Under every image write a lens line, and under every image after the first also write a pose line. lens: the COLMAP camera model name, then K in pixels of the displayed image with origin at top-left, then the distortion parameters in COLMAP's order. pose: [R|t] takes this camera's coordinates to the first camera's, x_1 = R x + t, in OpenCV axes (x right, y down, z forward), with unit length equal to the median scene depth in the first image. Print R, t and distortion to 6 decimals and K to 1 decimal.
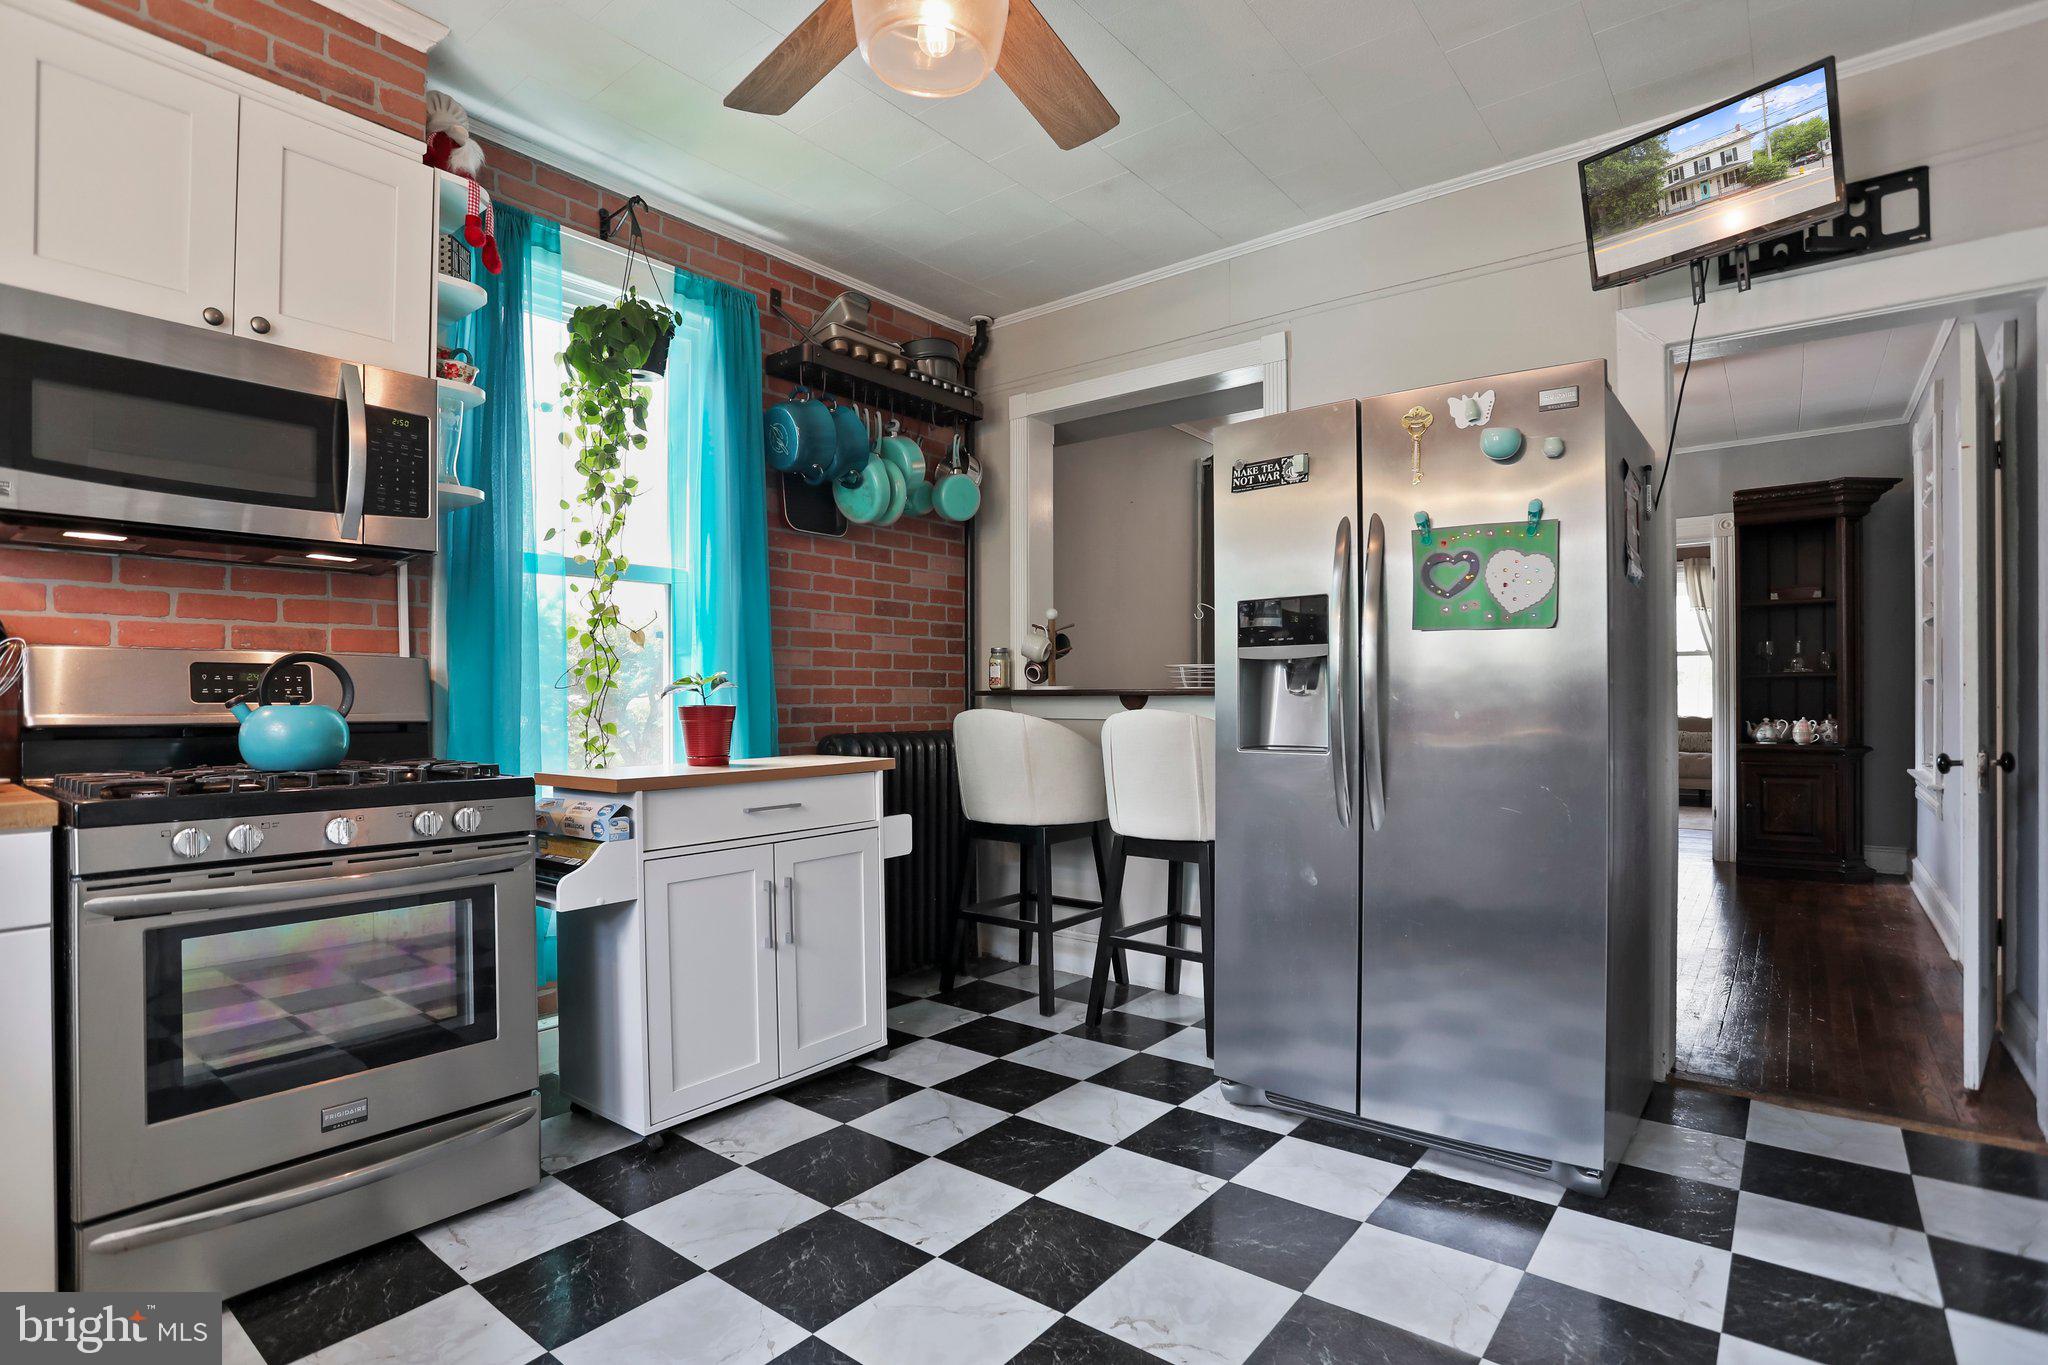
lens RADIAL K [[1007.3, 0, 1029.7], [0, 1007.3, 690.2], [0, 0, 1]] dist [-0.033942, 0.000963]
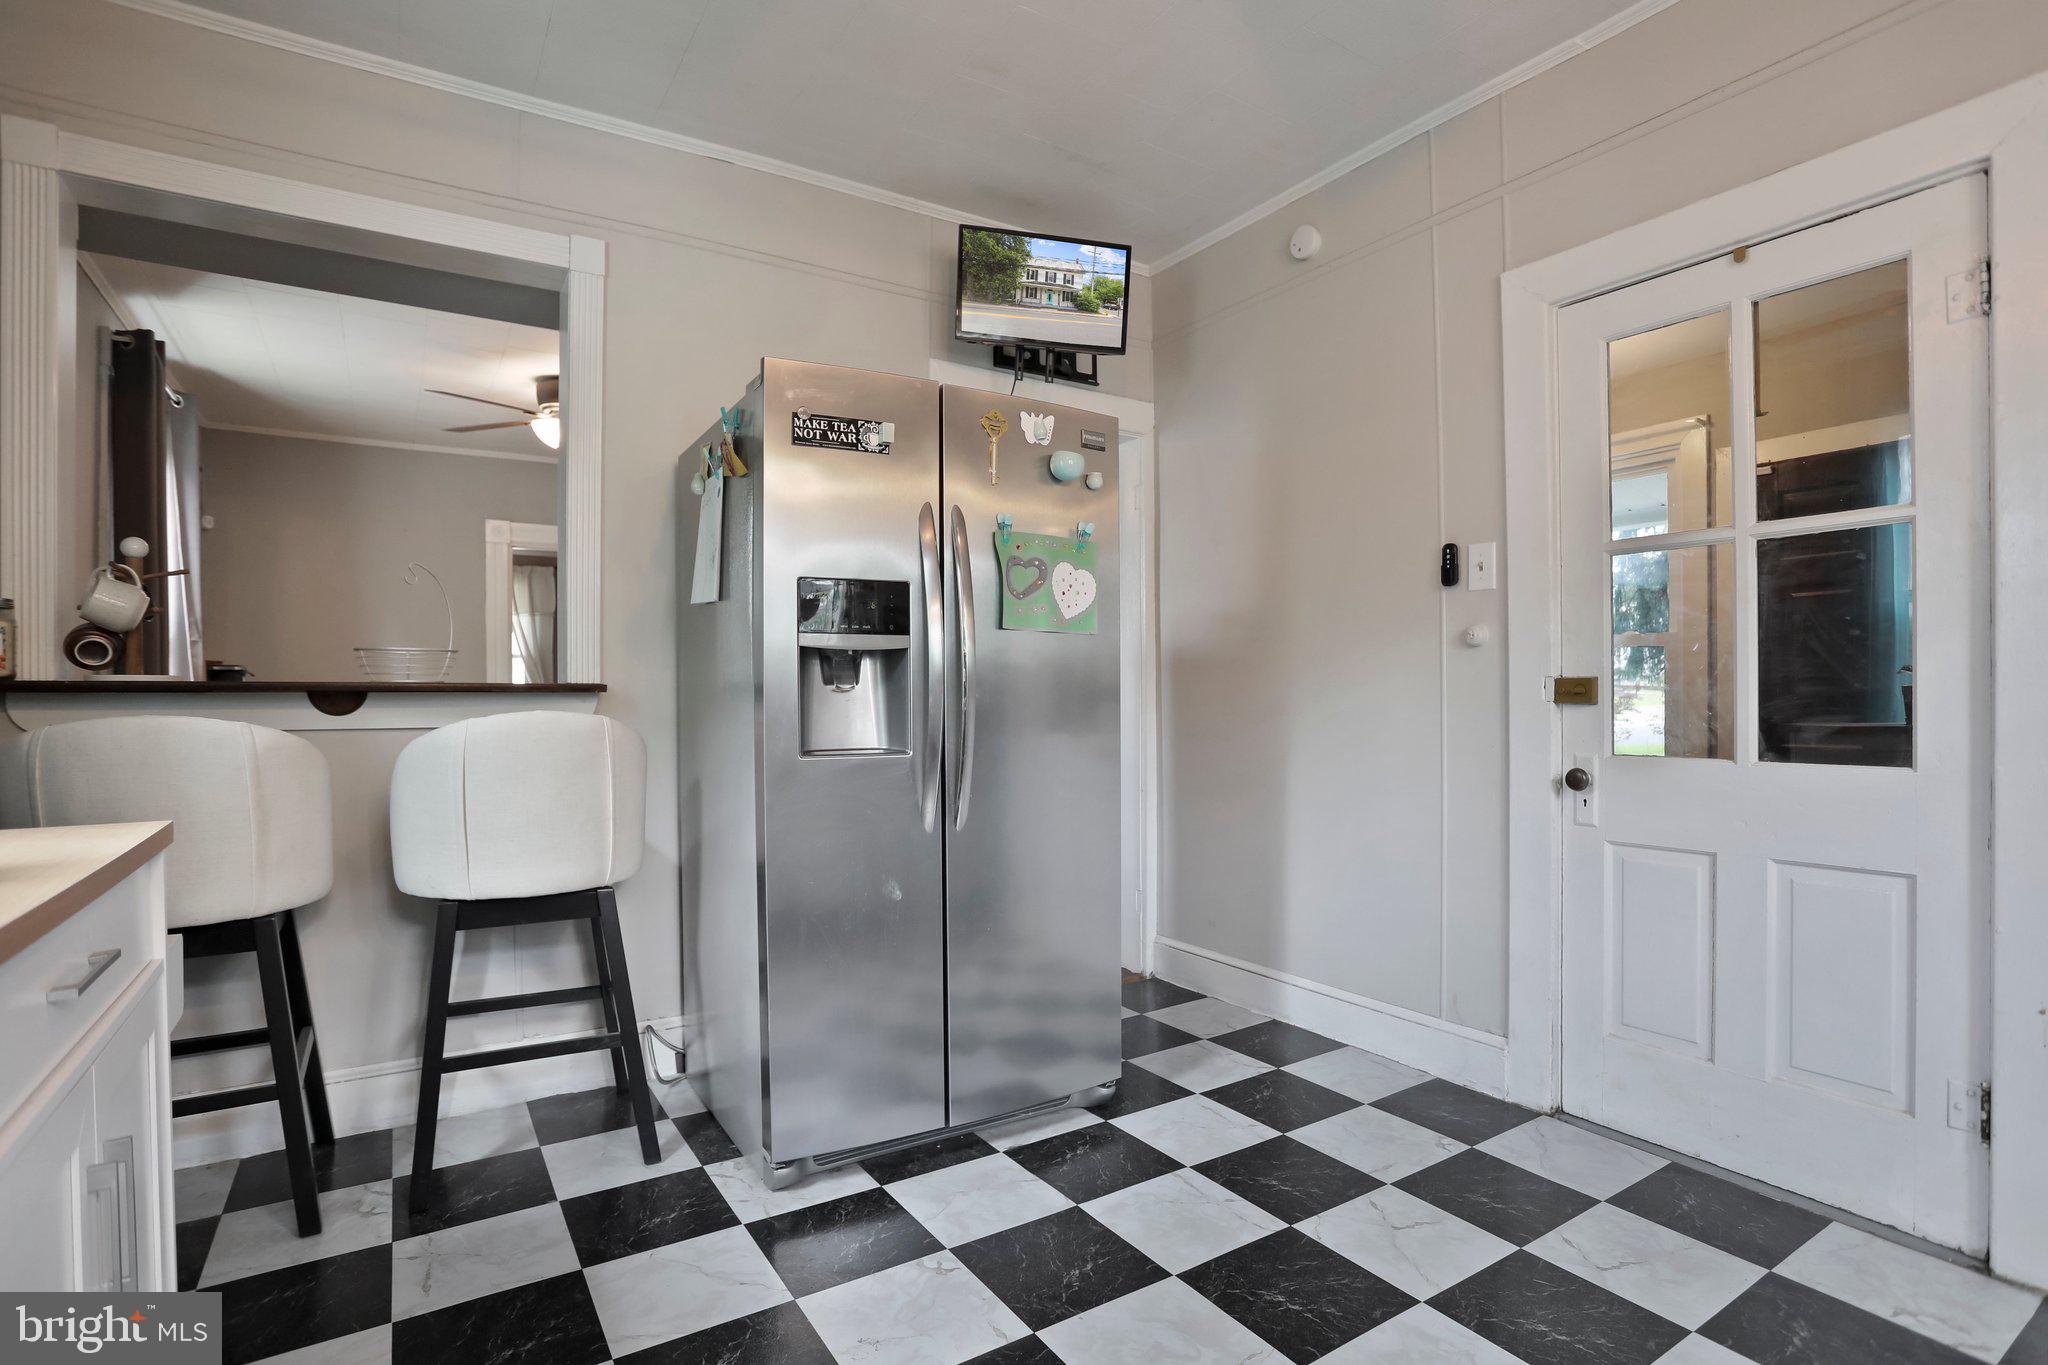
lens RADIAL K [[1007.3, 0, 1029.7], [0, 1007.3, 690.2], [0, 0, 1]] dist [-0.033942, 0.000963]
pose [[0.342389, 0.007699, 0.939527, -0.540681], [-0.003236, 0.999970, -0.007015, 0.011068], [-0.939553, -0.000638, 0.342404, 0.579175]]
